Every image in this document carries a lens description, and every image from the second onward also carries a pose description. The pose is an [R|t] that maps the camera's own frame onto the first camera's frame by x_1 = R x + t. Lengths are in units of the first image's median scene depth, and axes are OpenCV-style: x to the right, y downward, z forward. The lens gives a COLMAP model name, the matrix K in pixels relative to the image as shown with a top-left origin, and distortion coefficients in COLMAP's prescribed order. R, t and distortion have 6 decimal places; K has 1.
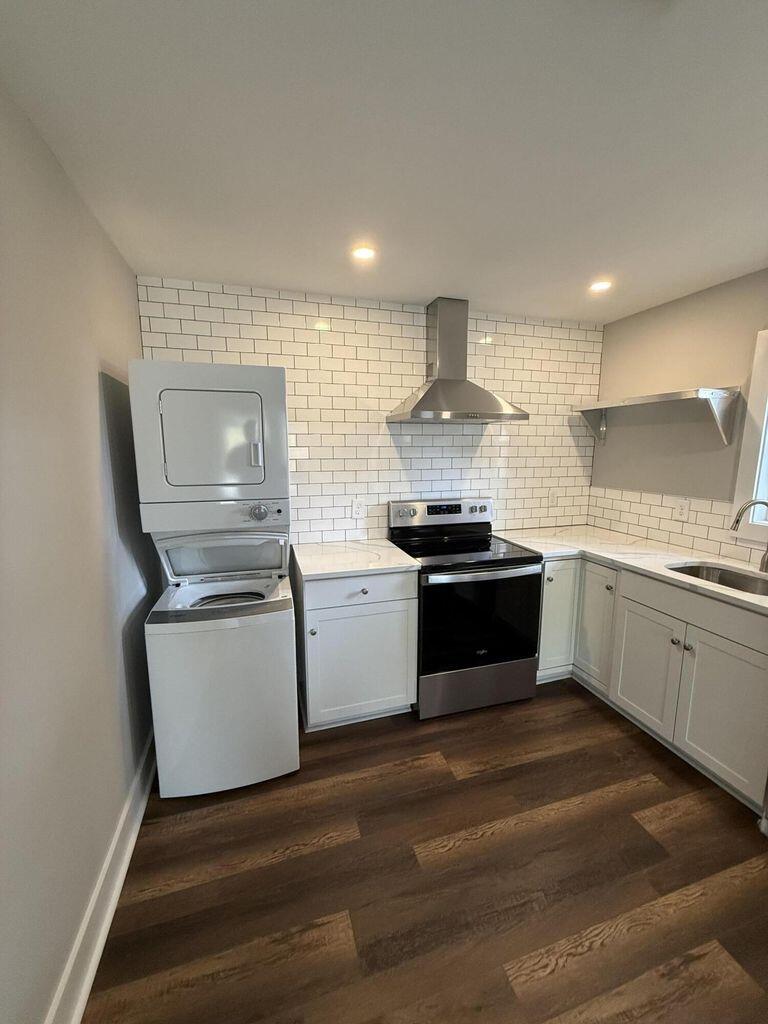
lens RADIAL K [[407.4, 0, 381.1], [0, 407.4, 511.1], [0, 0, 1]] dist [-0.003395, 0.000341]
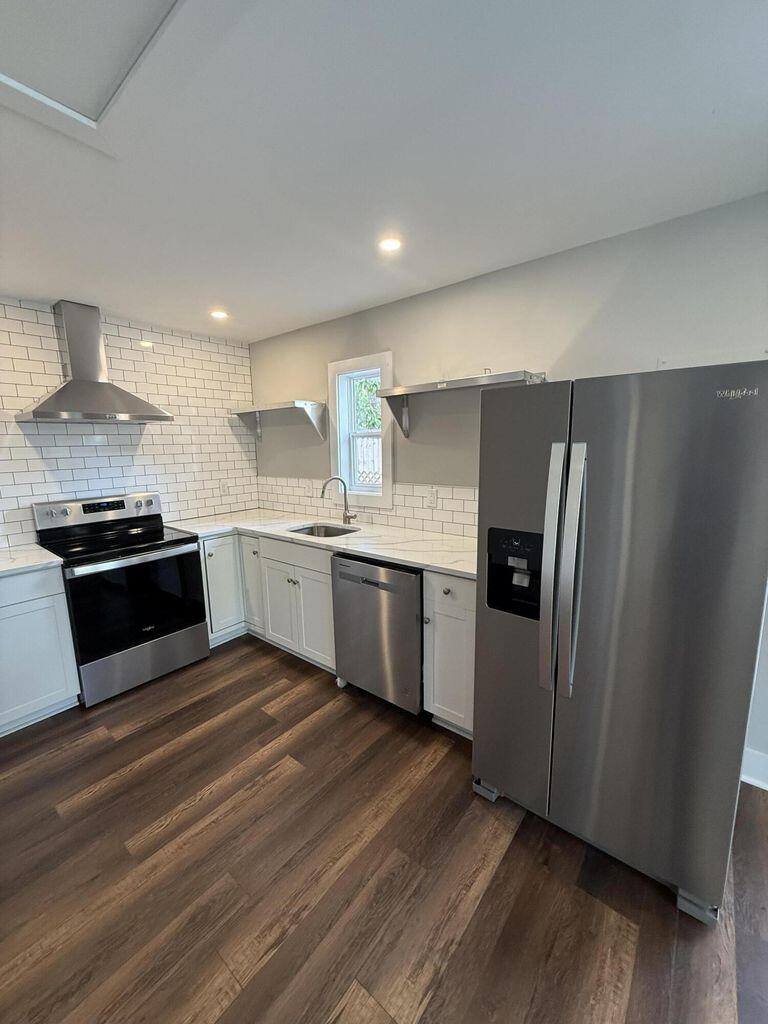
lens RADIAL K [[407.4, 0, 385.7], [0, 407.4, 511.4], [0, 0, 1]] dist [-0.003395, 0.000341]
pose [[0.825186, -0.110002, 0.554046, 0.187537], [0.108590, 0.993452, 0.035511, 0.053490], [-0.554325, 0.030861, 0.831728, -0.278866]]
